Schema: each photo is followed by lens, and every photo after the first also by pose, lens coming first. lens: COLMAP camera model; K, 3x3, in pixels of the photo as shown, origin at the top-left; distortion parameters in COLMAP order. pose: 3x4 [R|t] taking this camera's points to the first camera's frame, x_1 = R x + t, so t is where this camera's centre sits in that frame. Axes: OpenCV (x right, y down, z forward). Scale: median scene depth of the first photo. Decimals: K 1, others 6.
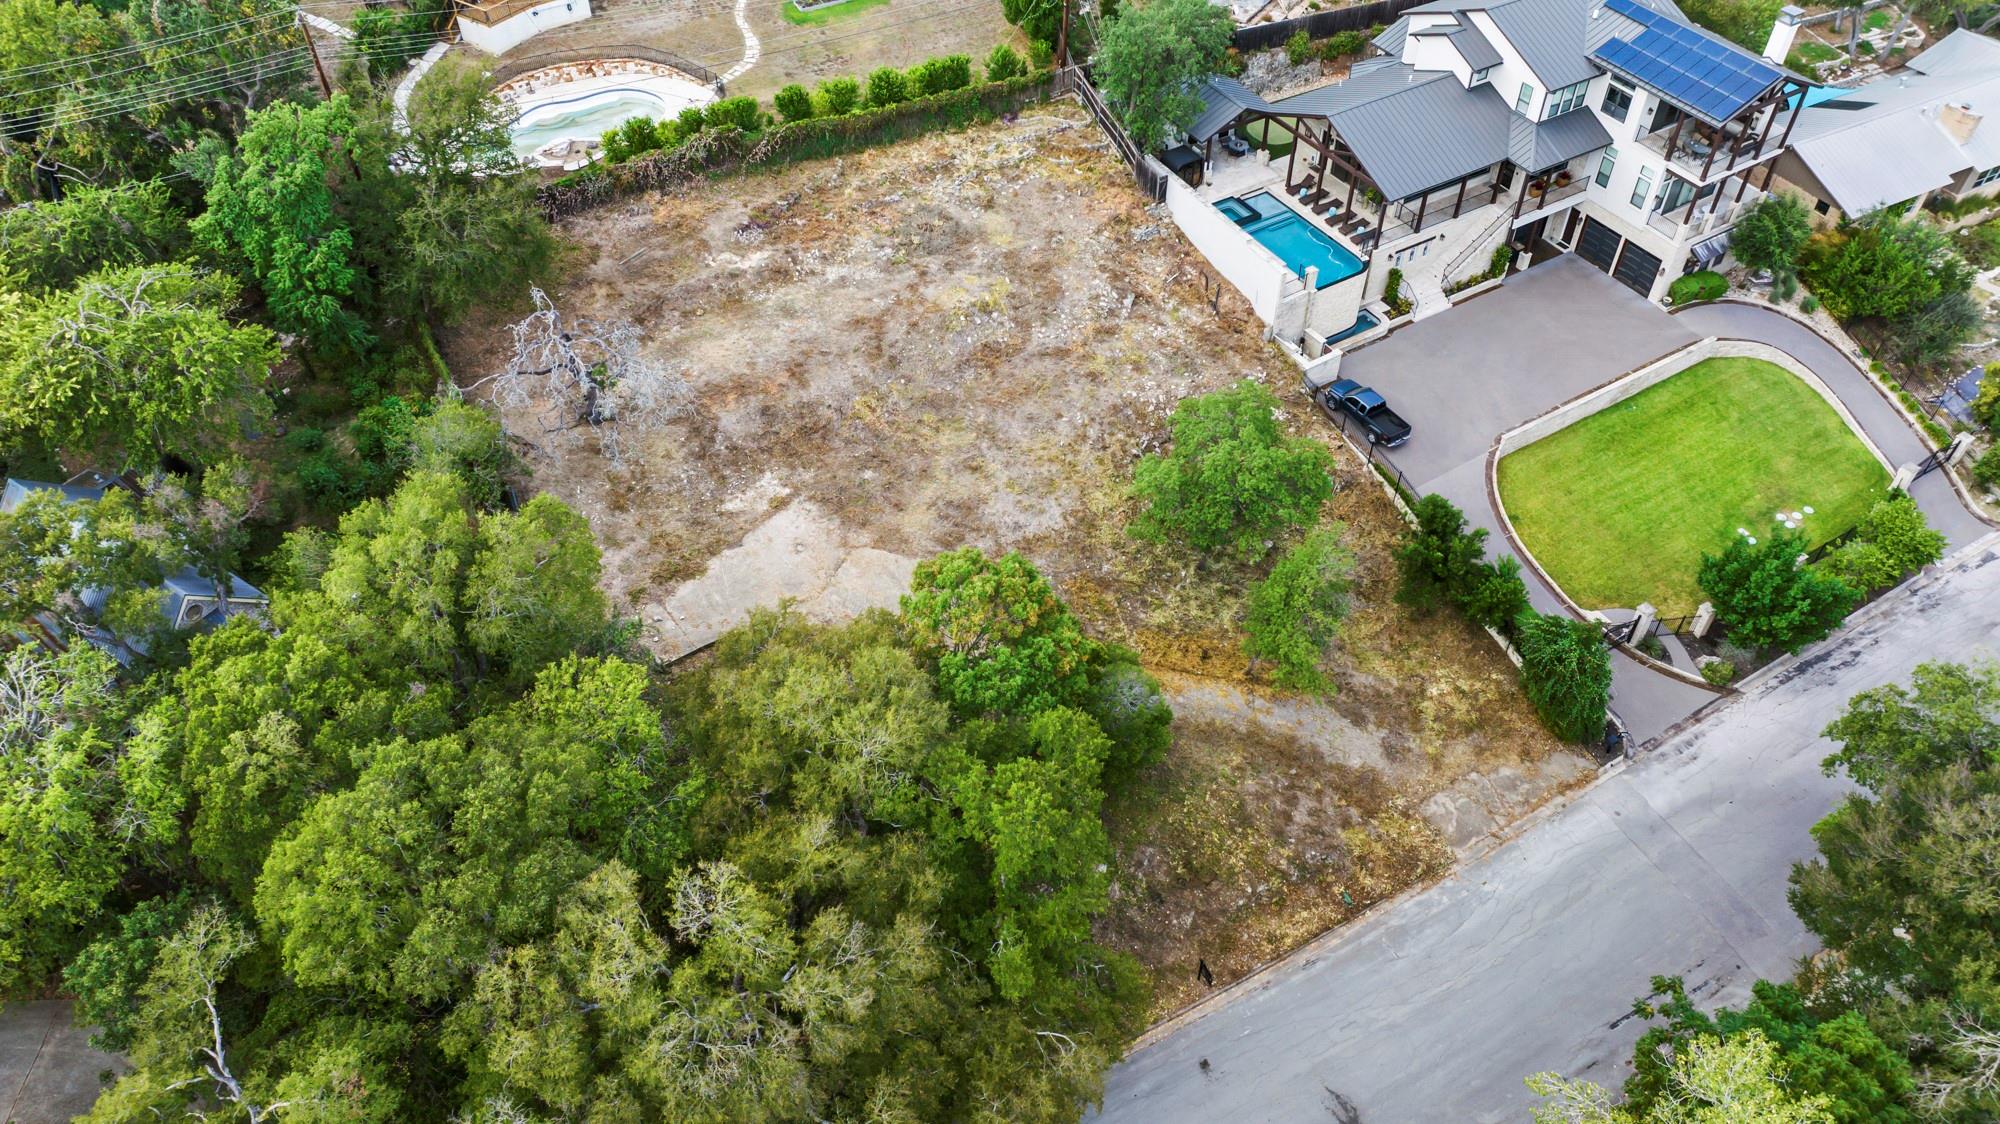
lens RADIAL K [[1410.6, 0, 999.9], [0, 1410.6, 547.9], [0, 0, 1]] dist [-0.024006, -0.001643]
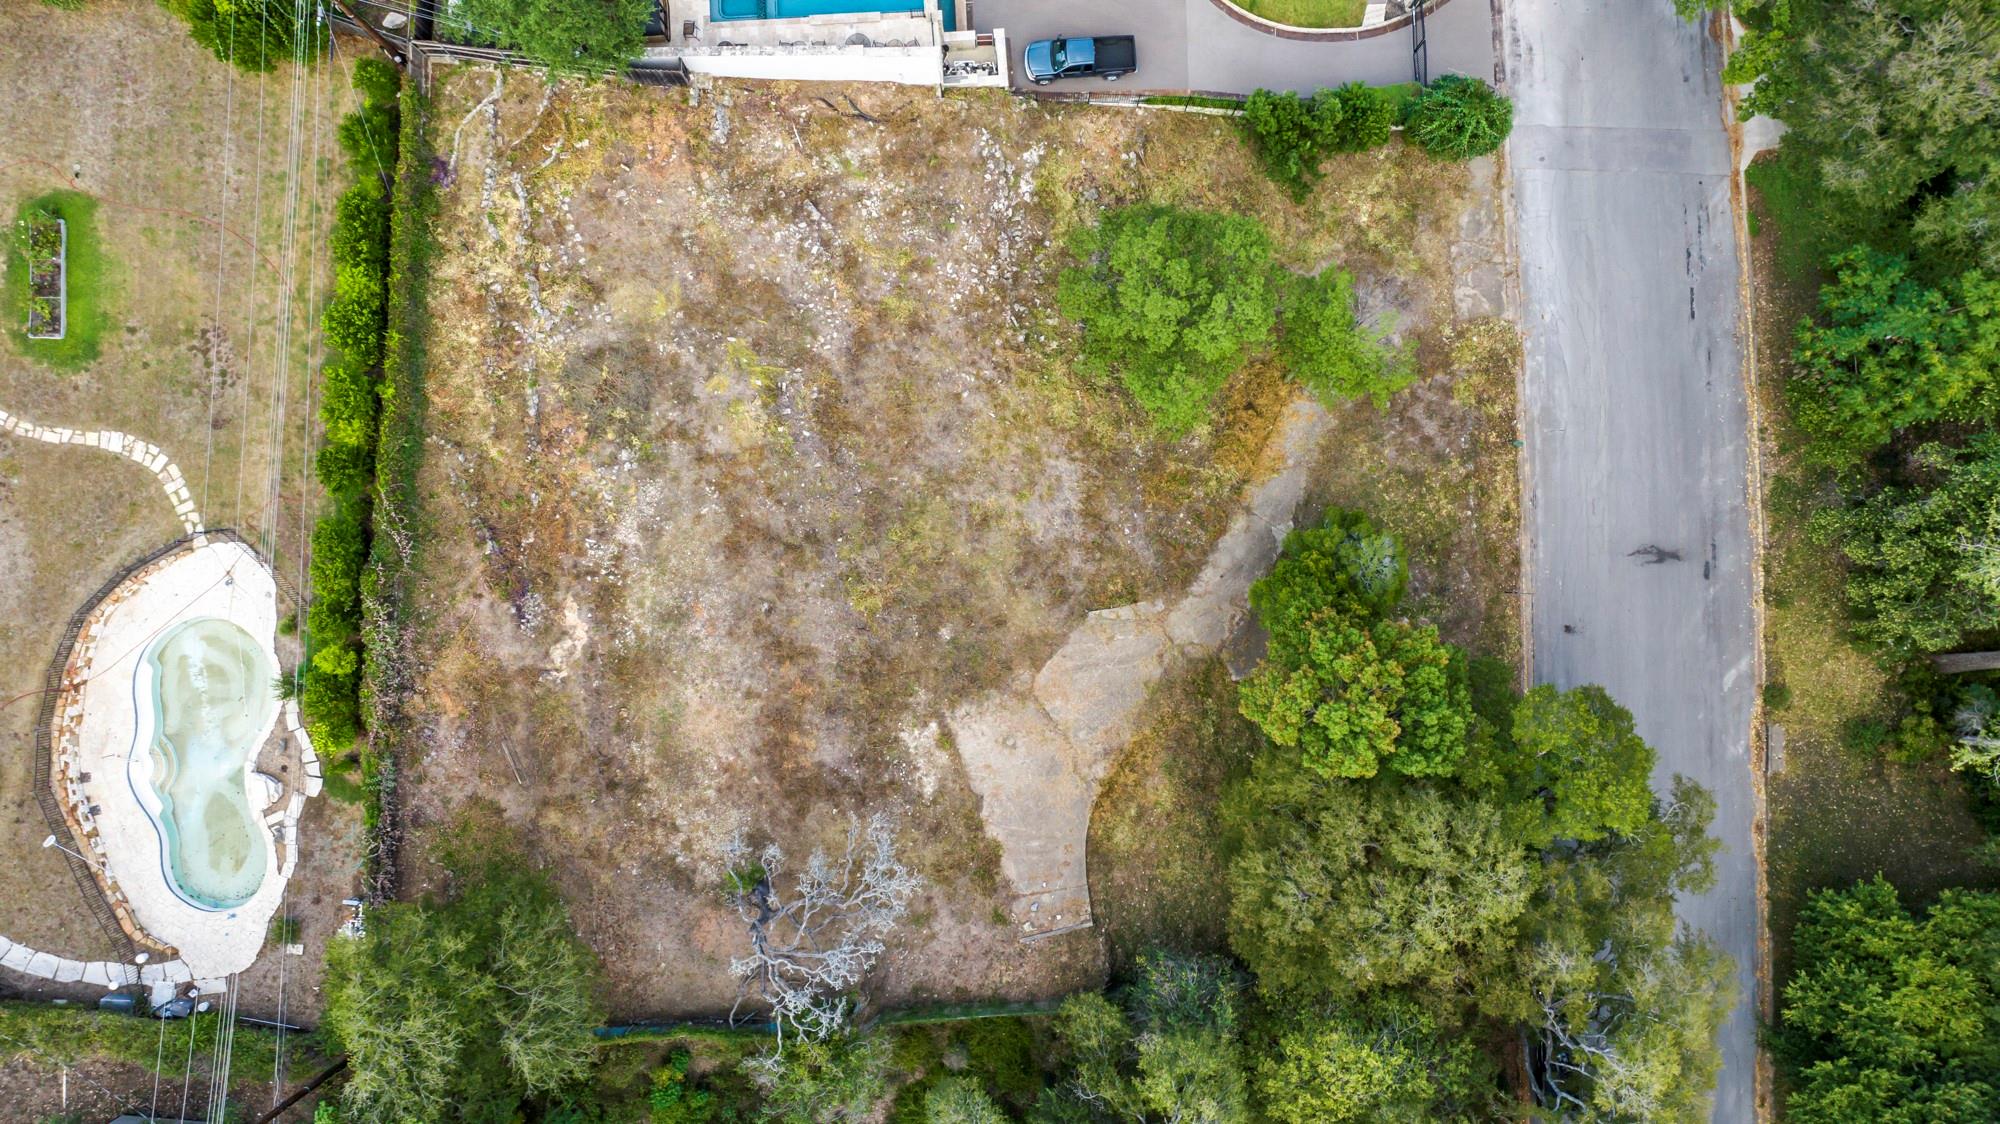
lens RADIAL K [[1400.7, 0, 1003.5], [0, 1400.7, 552.8], [0, 0, 1]] dist [-0.024156, 0.005094]
pose [[0.479769, -0.877368, 0.006867, -0.032738], [0.631419, 0.350690, 0.691612, -0.608864], [-0.609206, -0.327478, 0.722237, 0.311981]]
